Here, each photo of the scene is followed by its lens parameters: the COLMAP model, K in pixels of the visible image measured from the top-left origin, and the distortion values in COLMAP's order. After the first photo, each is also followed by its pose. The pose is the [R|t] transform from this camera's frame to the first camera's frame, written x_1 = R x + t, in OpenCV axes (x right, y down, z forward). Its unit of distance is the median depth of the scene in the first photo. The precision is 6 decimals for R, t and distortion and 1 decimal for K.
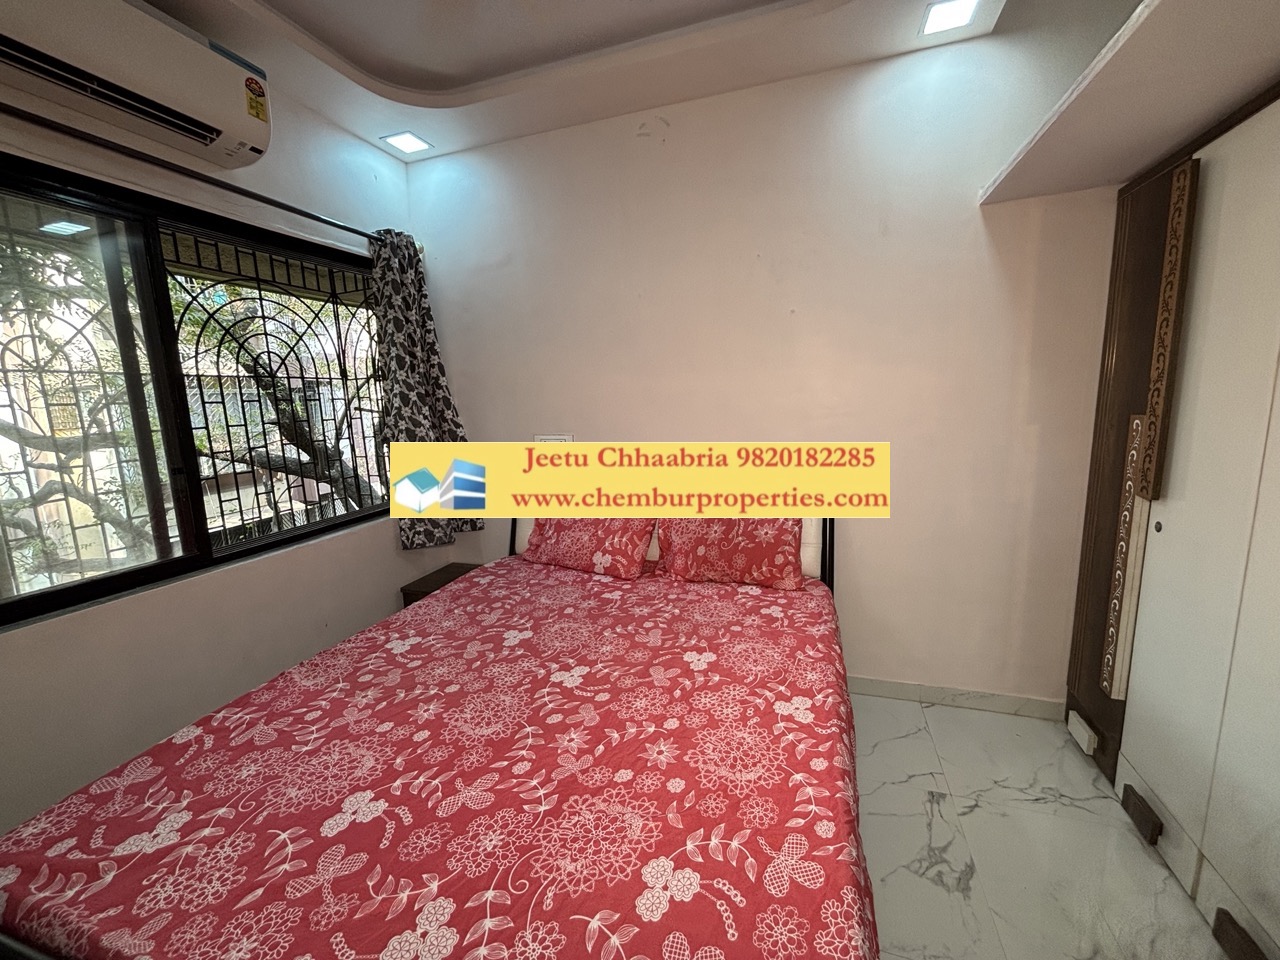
lens RADIAL K [[517.7, 0, 647.4], [0, 517.7, 474.8], [0, 0, 1]] dist [-0.003536, 0.001520]
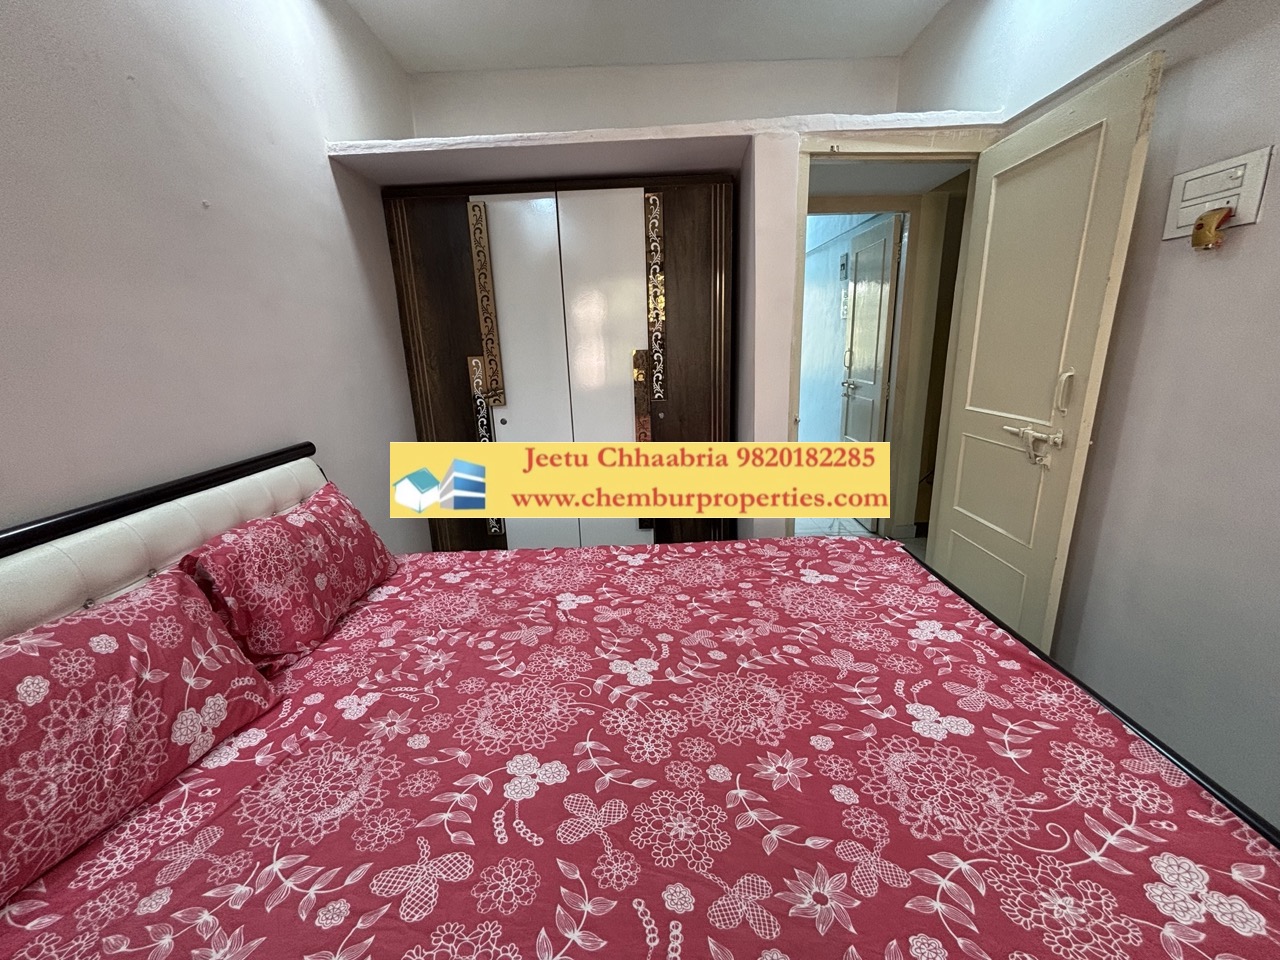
lens RADIAL K [[517.7, 0, 645.0], [0, 517.7, 480.6], [0, 0, 1]] dist [-0.003536, 0.001520]
pose [[-0.305807, -0.205473, 0.929657, -0.842596], [0.194662, 0.942315, 0.272304, -0.089693], [-0.931981, 0.264242, -0.248169, 1.143197]]
